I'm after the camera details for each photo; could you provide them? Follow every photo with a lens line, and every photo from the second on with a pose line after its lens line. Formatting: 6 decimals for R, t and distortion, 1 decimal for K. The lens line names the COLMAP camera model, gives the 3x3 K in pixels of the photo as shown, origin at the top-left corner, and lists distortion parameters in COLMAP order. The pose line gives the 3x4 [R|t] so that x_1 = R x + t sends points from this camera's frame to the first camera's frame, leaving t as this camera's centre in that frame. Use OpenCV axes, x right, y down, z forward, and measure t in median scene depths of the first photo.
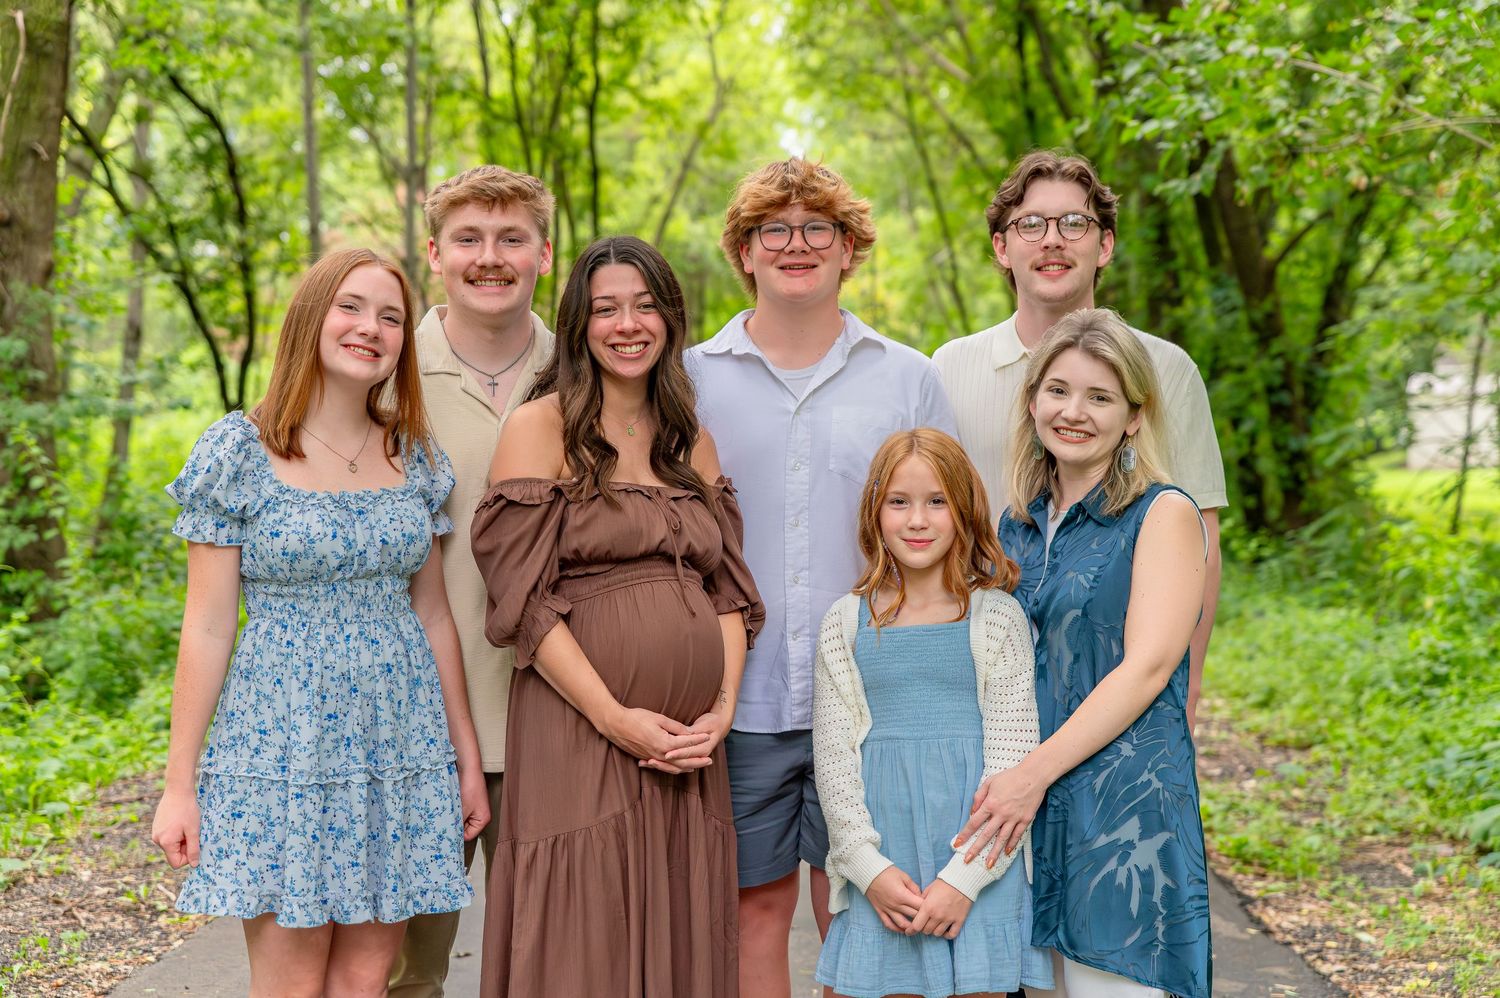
lens RADIAL K [[2979.4, 0, 750.0], [0, 2979.4, 499.0], [0, 0, 1]] dist [0.015497, 0.004217]
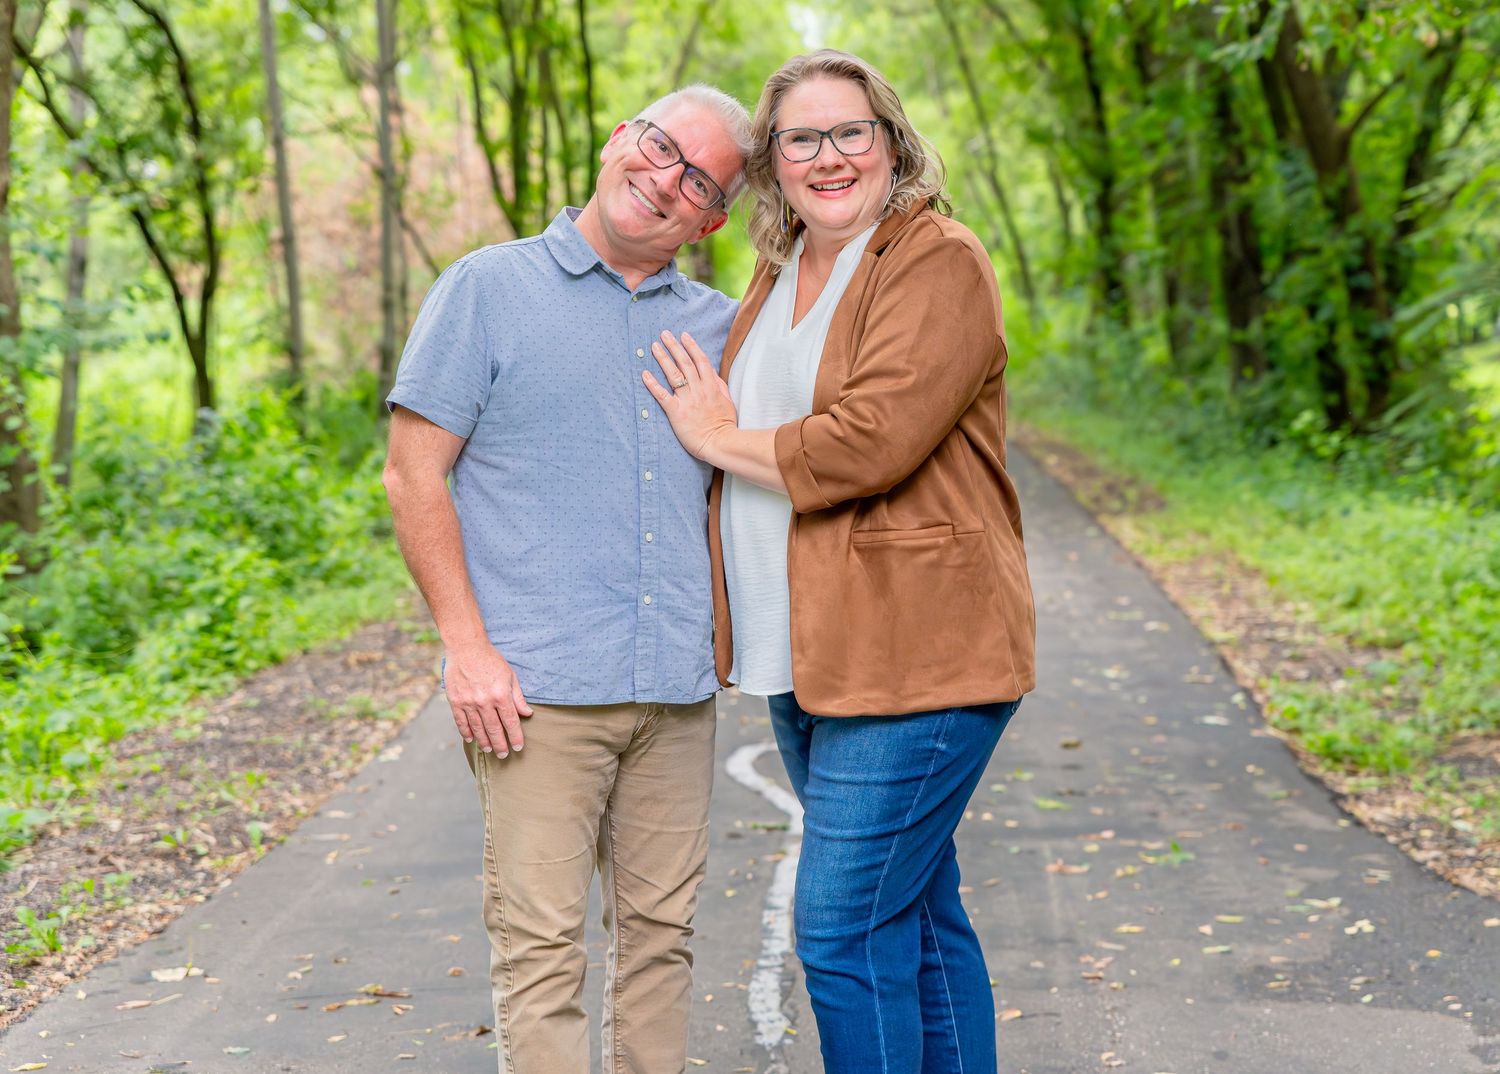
lens RADIAL K [[3389.6, 0, 821.9], [0, 3389.6, 498.6], [0, 0, 1]] dist [0.020708, 0.118981]
pose [[0.999006, -0.042022, 0.014864, -0.007960], [0.041705, 0.998910, 0.020984, 0.007328], [-0.015729, -0.020344, 0.999669, -0.061453]]
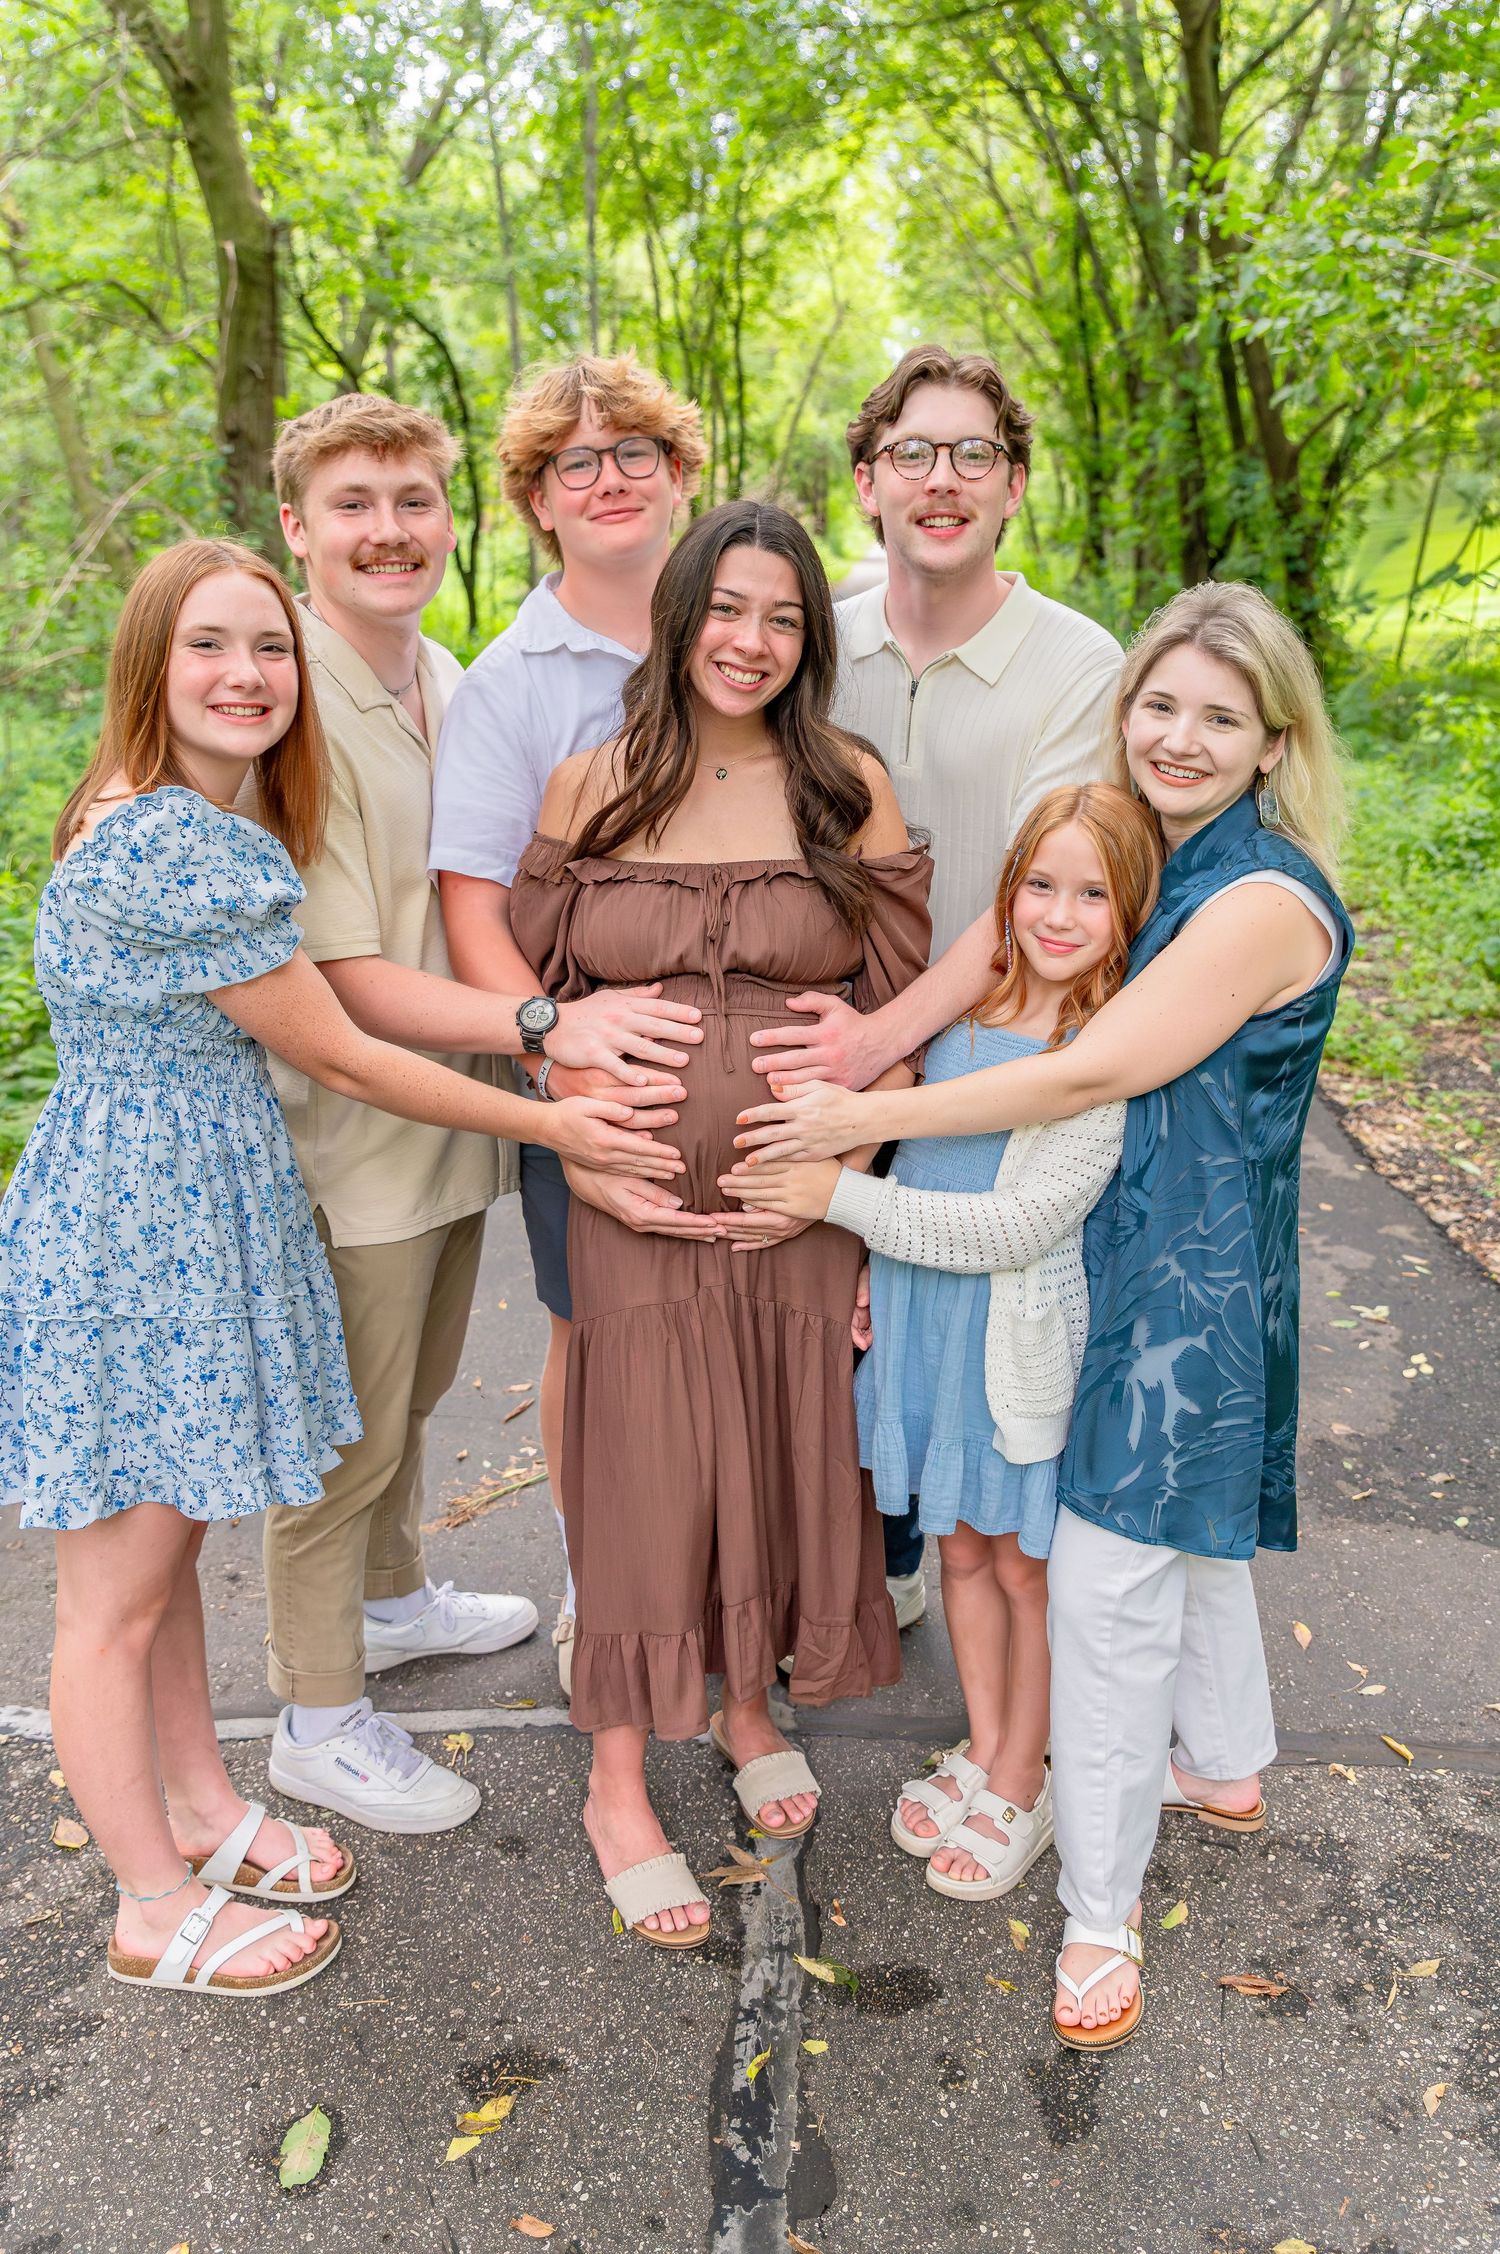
lens RADIAL K [[2045.2, 0, 749.3], [0, 2045.2, 1114.0], [0, 0, 1]] dist [0.002115, 0.008063]
pose [[0.998517, 0.001019, -0.054437, -0.000060], [0.011750, 0.972230, 0.233732, -0.025456], [0.053163, -0.234025, 0.970776, 0.224405]]
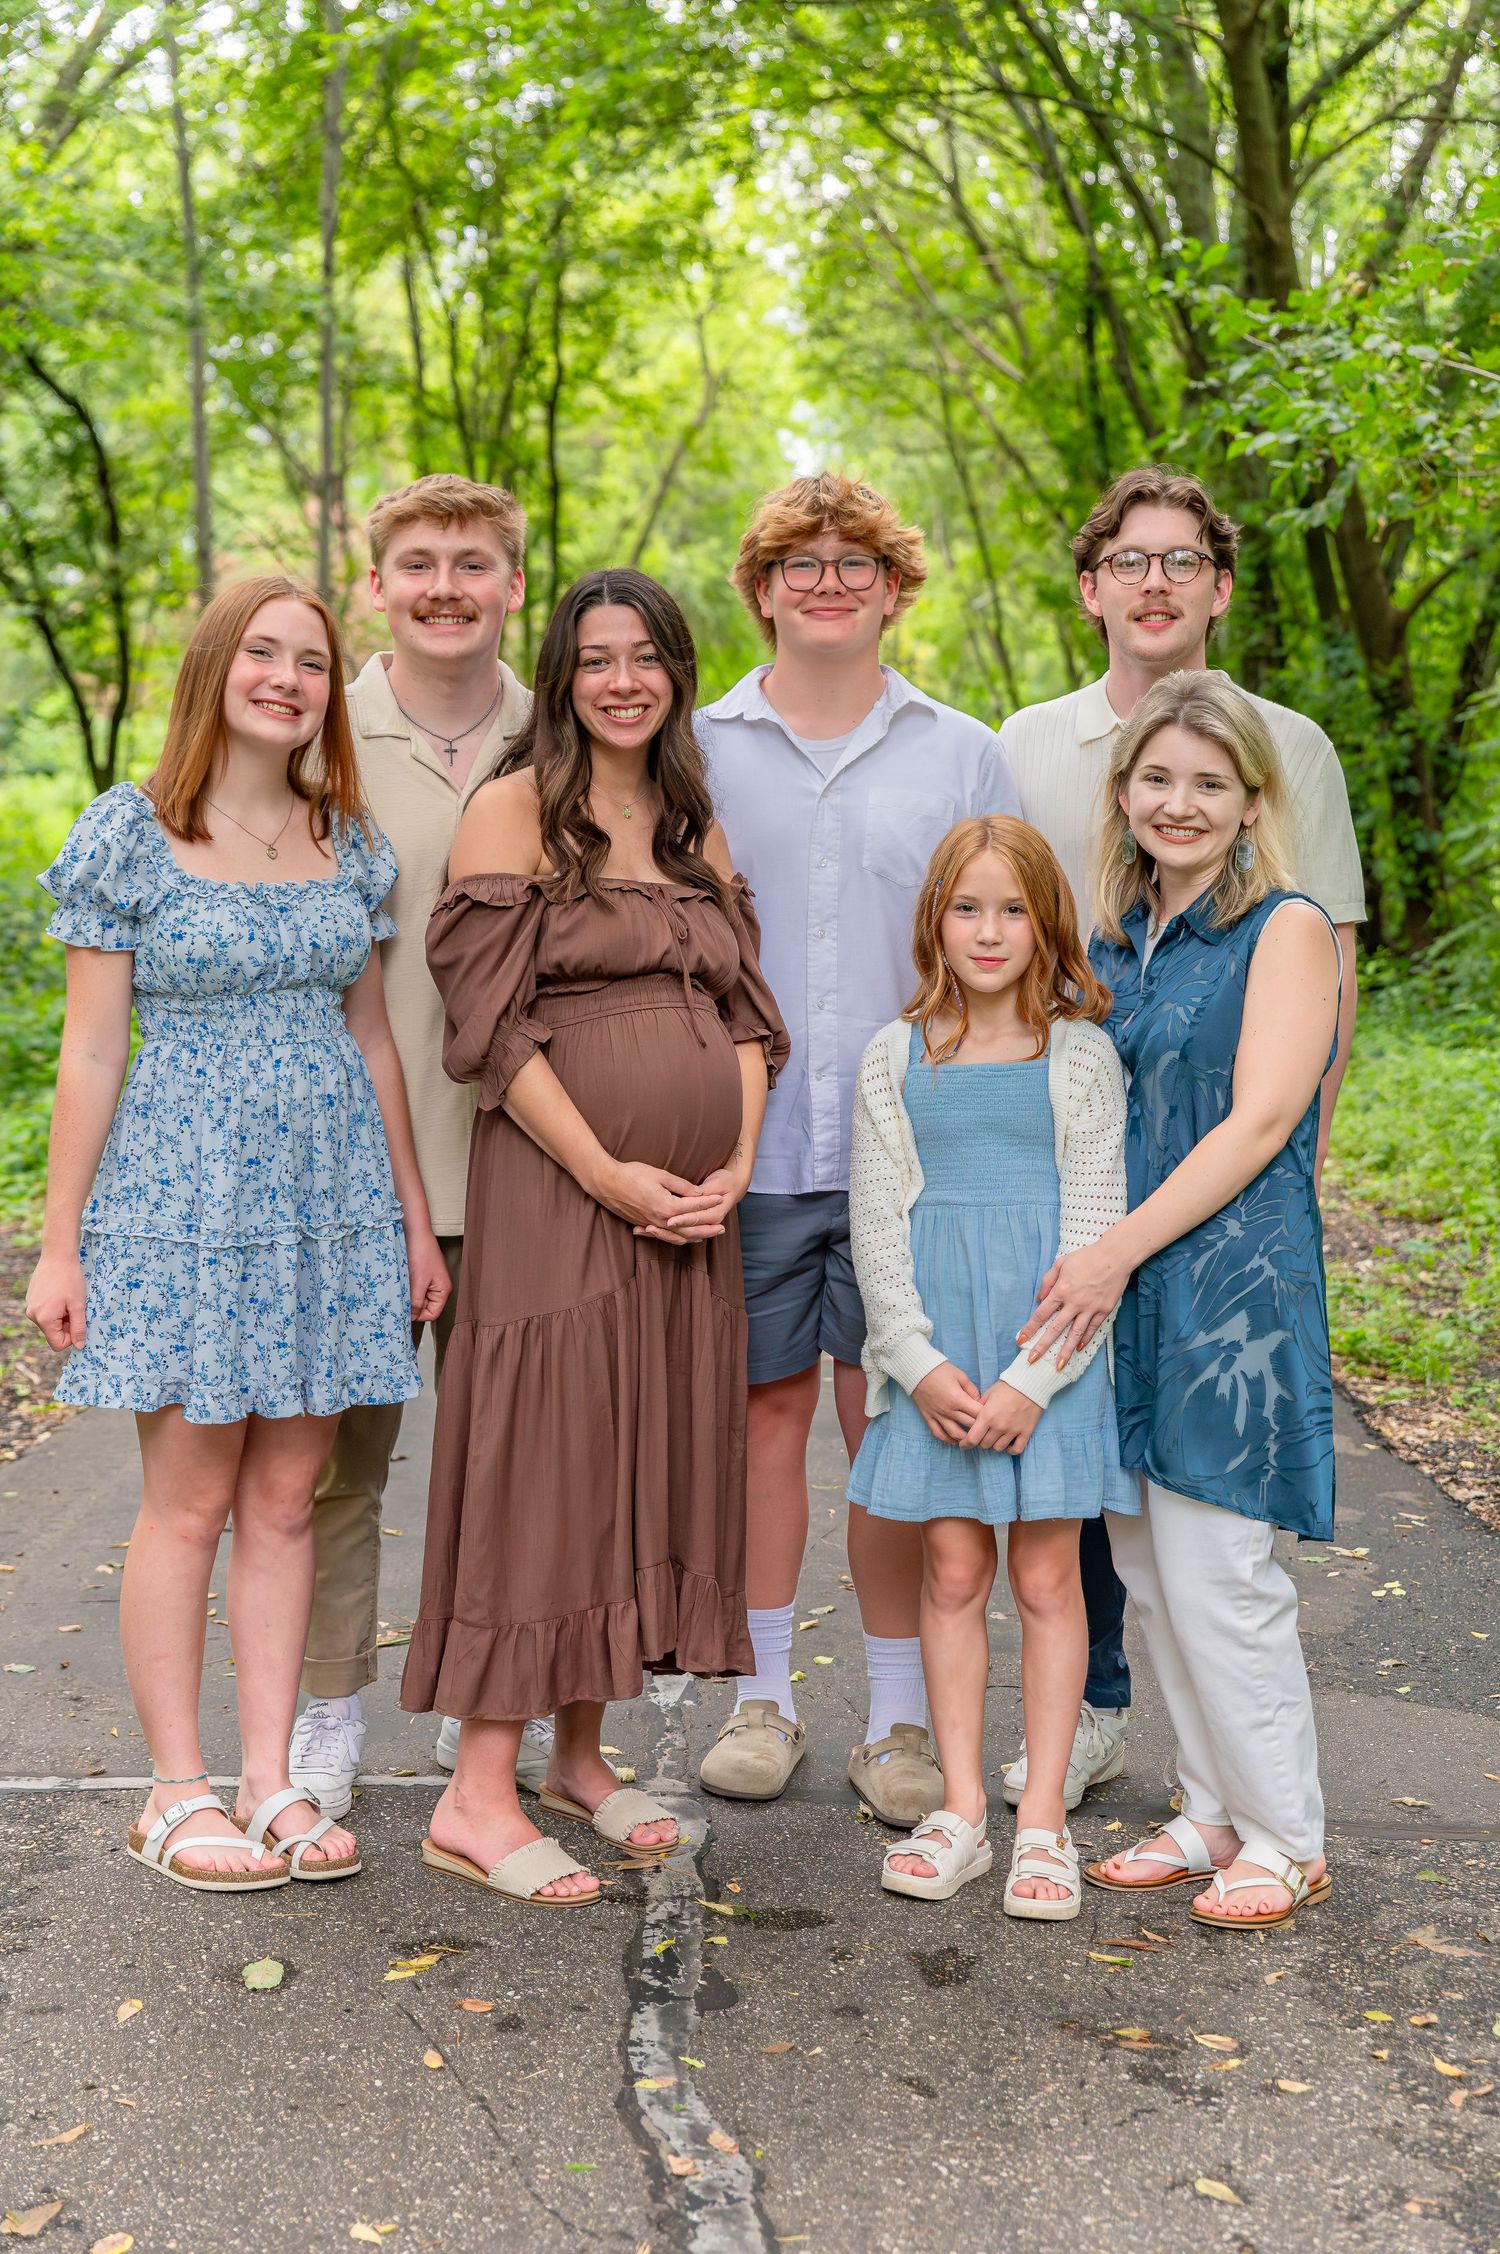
lens RADIAL K [[3689.5, 0, 723.3], [0, 3689.5, 1092.1], [0, 0, 1]] dist [0.011202, -0.025445]
pose [[0.999830, 0.018316, -0.002252, -0.004616], [-0.018173, 0.998458, 0.052452, -0.000289], [0.003209, -0.052402, 0.998621, 0.003149]]
